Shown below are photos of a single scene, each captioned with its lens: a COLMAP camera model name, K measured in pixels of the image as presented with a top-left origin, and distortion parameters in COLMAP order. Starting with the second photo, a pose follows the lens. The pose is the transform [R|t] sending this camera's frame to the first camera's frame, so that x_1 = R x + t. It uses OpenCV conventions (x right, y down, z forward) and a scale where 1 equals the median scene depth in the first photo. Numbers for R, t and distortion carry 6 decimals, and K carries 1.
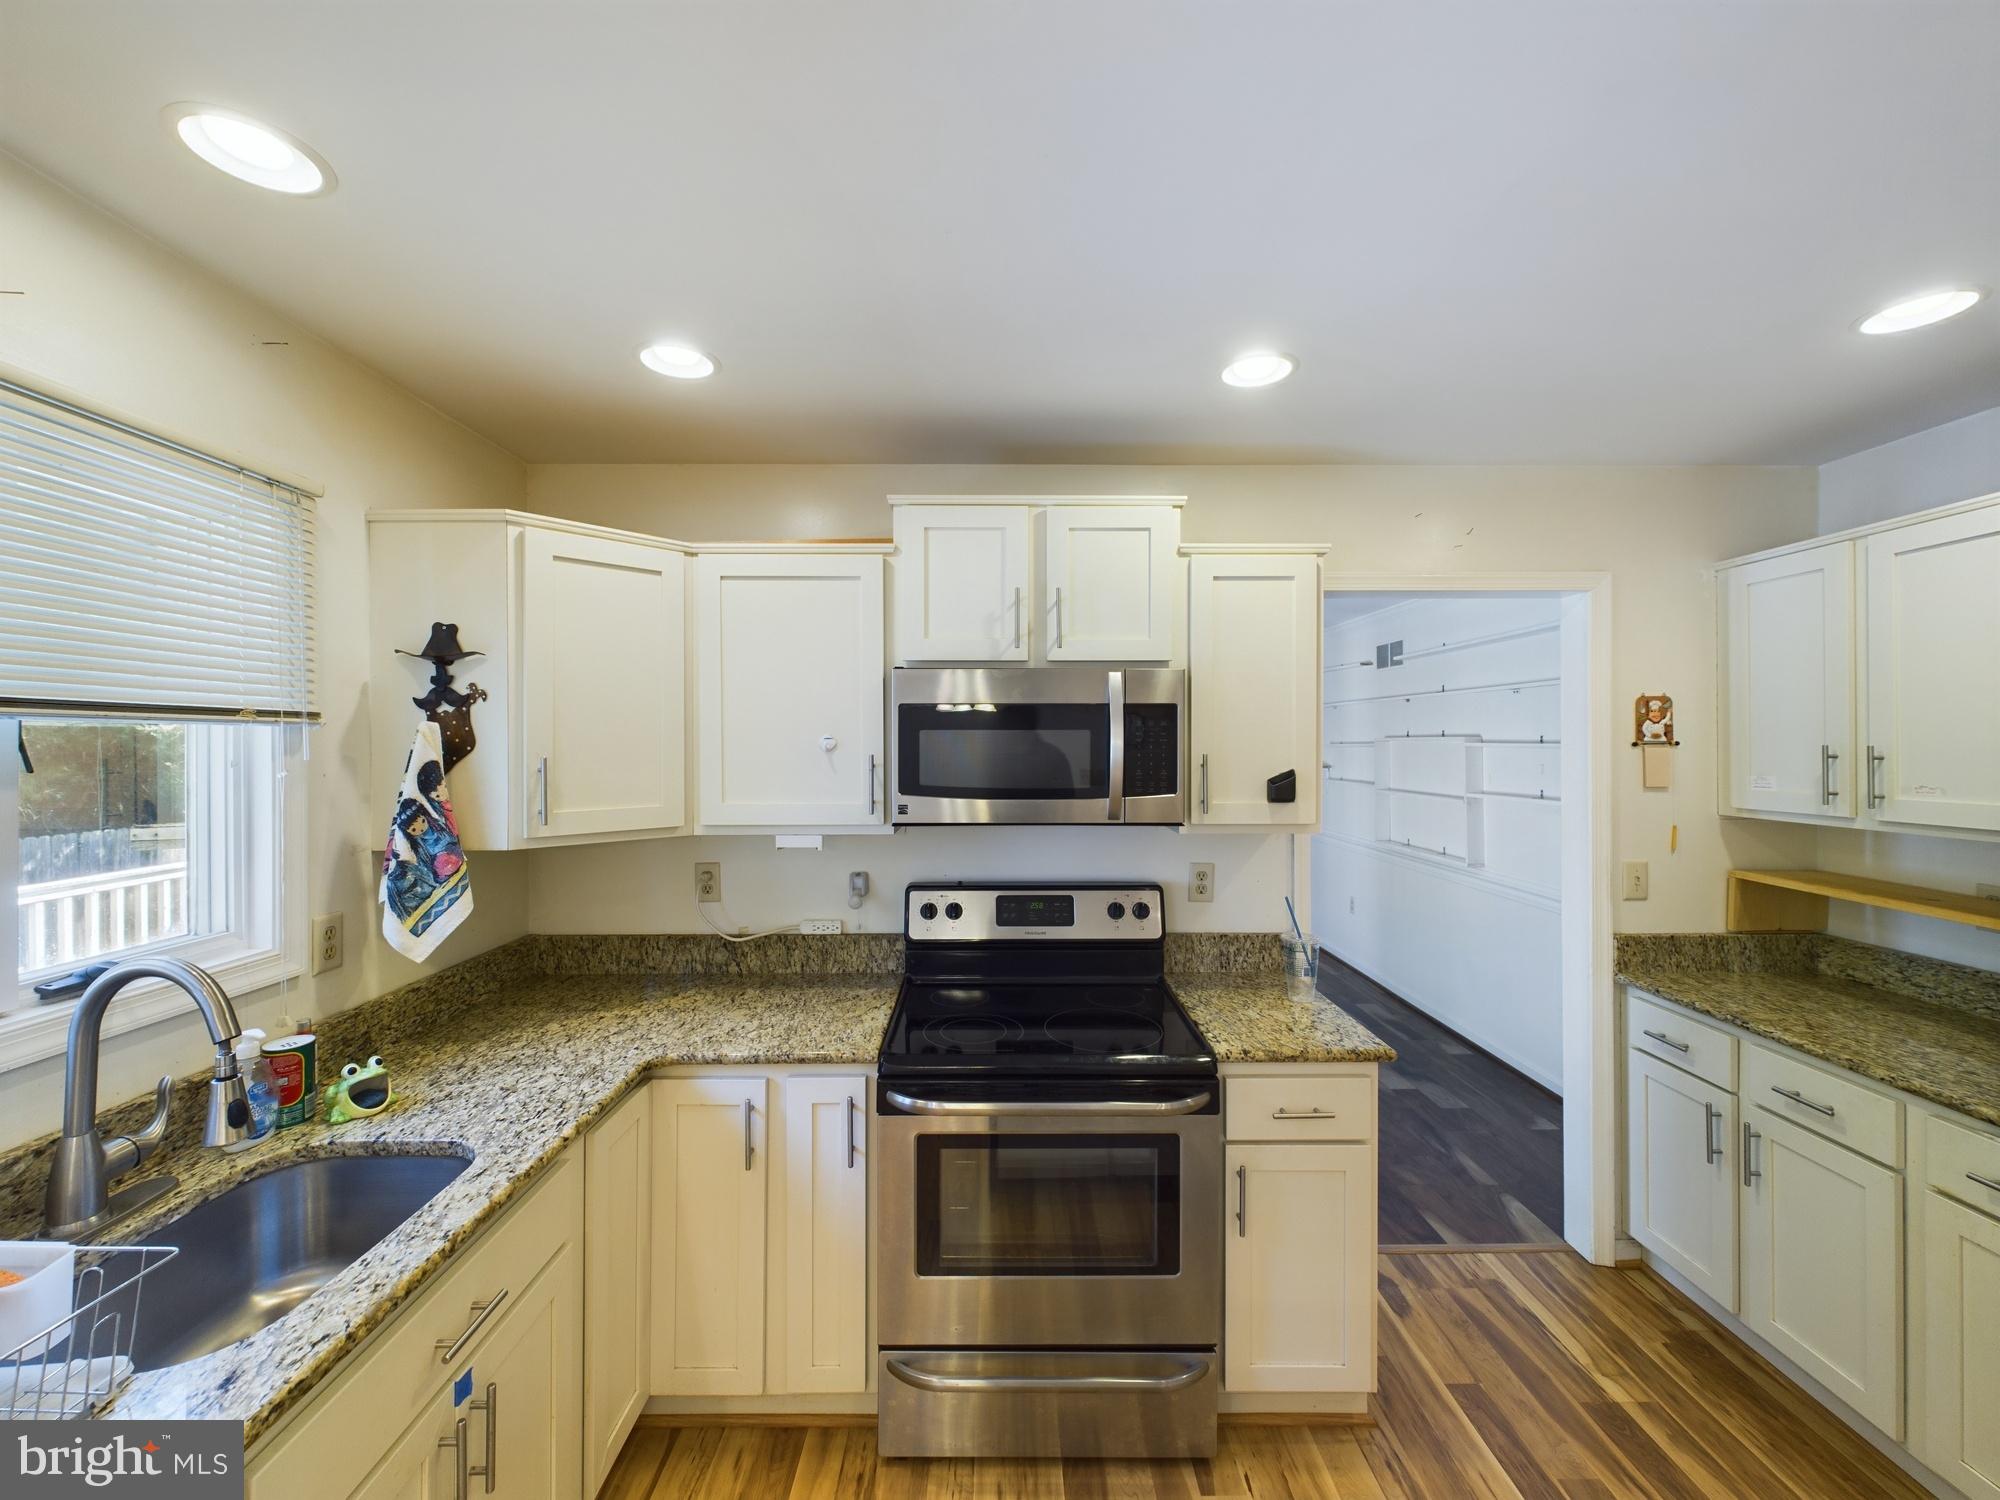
lens RADIAL K [[800.8, 0, 998.9], [0, 800.8, 743.5], [0, 0, 1]] dist [0.000878, -0.000495]
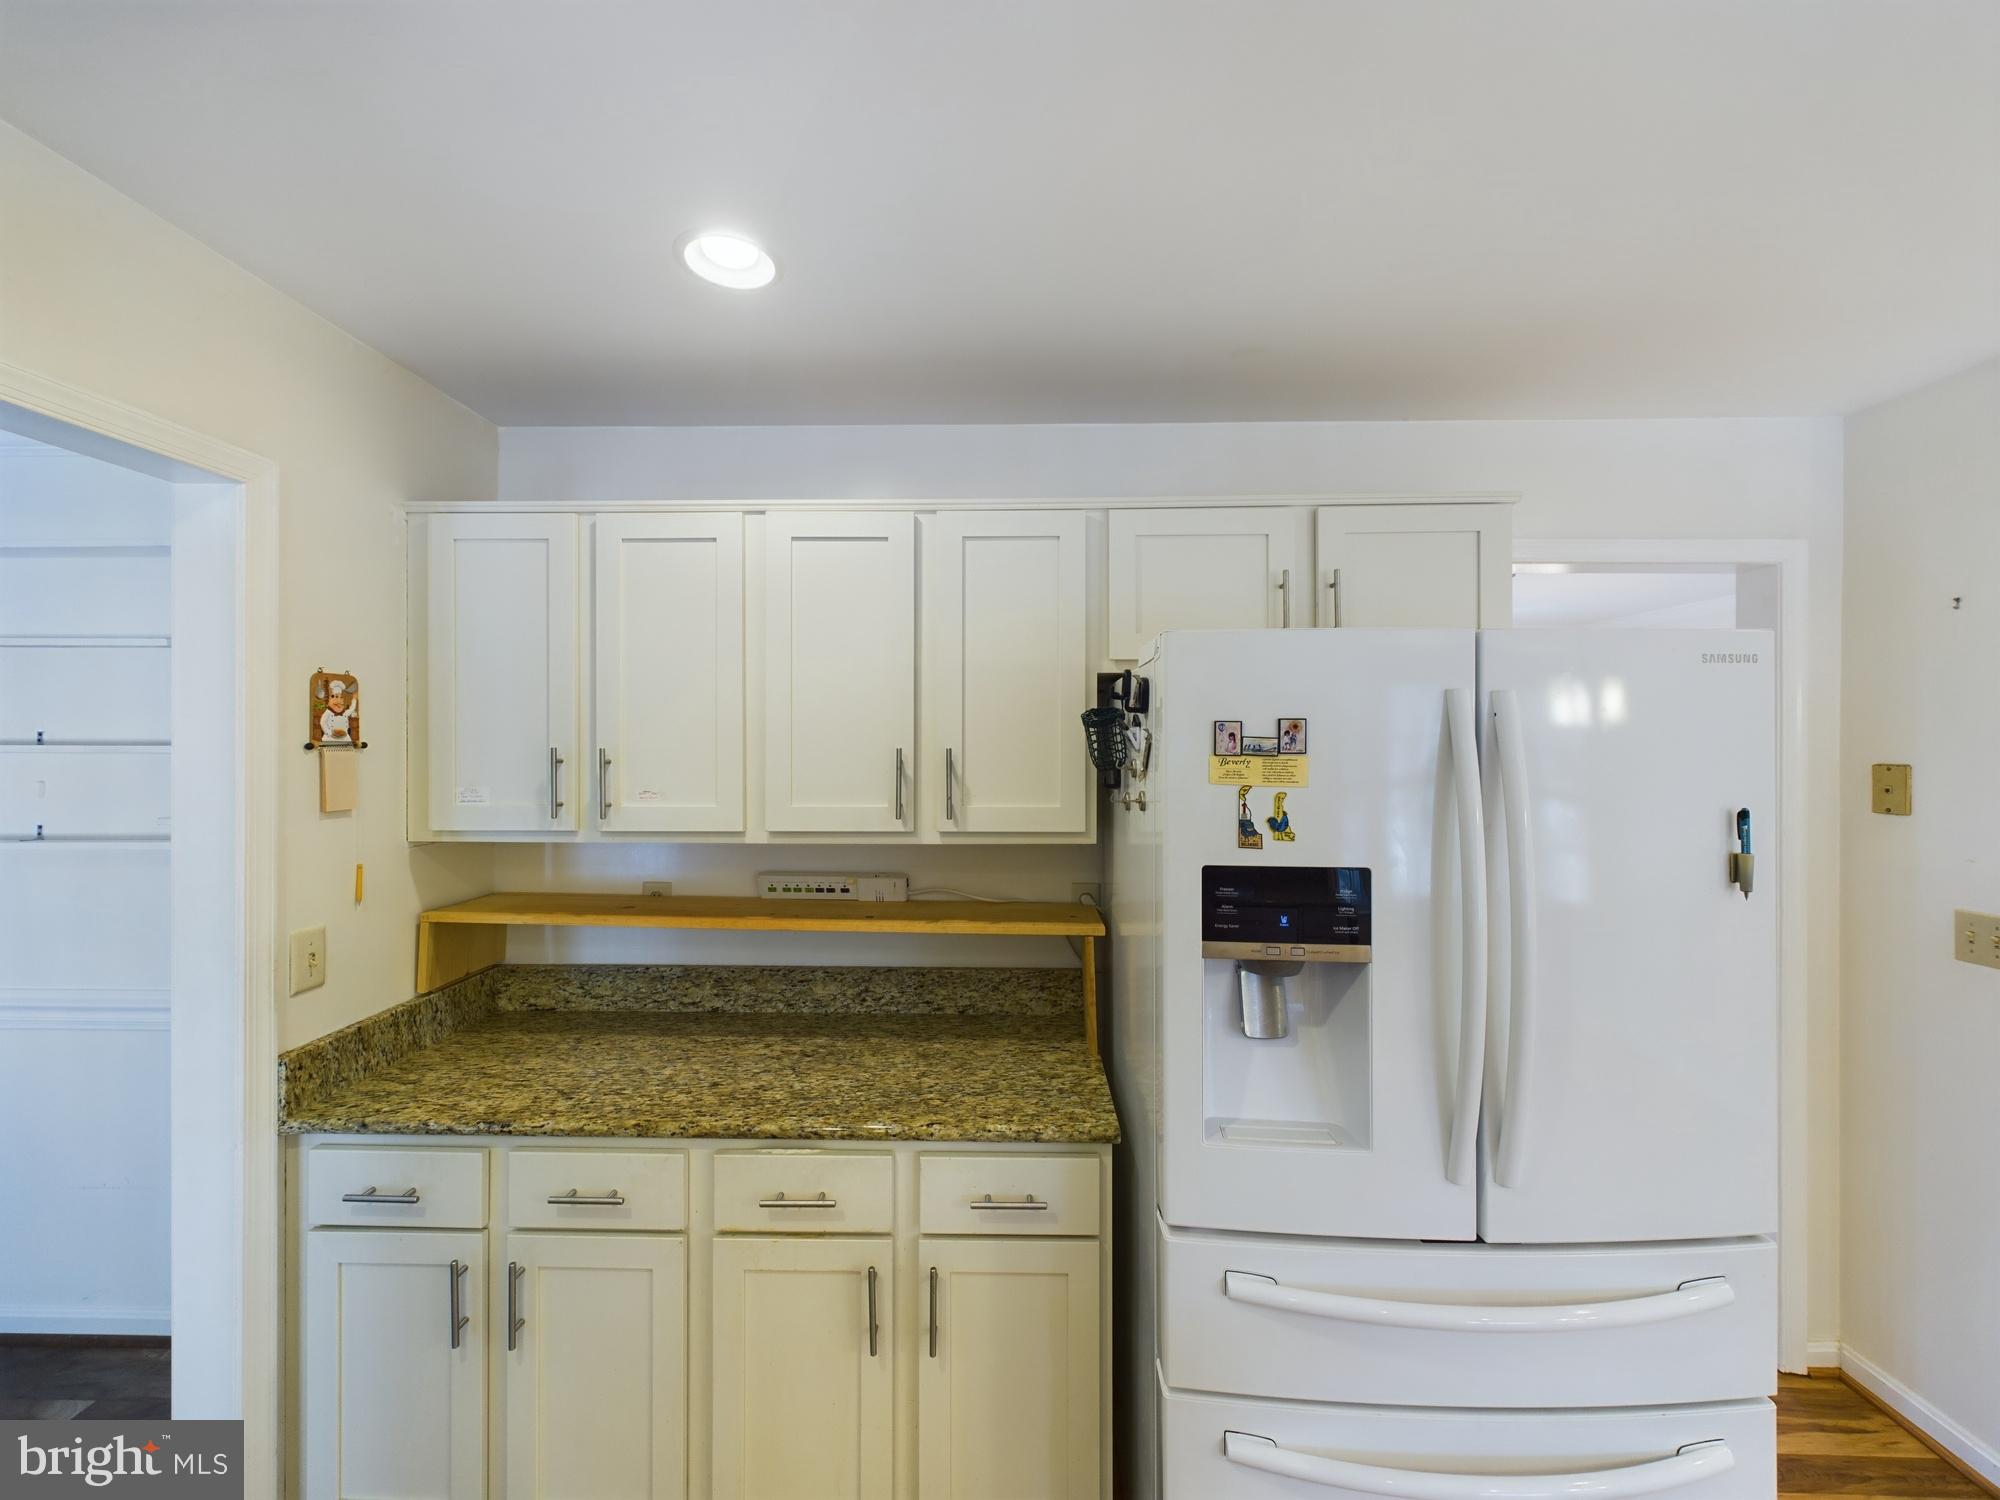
lens RADIAL K [[800.8, 0, 1003.3], [0, 800.8, 744.2], [0, 0, 1]] dist [0.000878, -0.000495]
pose [[0.022880, 0.006445, 0.999717, 0.171489], [-0.002184, 0.999977, -0.006397, 0.002264], [-0.999736, -0.002037, 0.022893, 0.439730]]
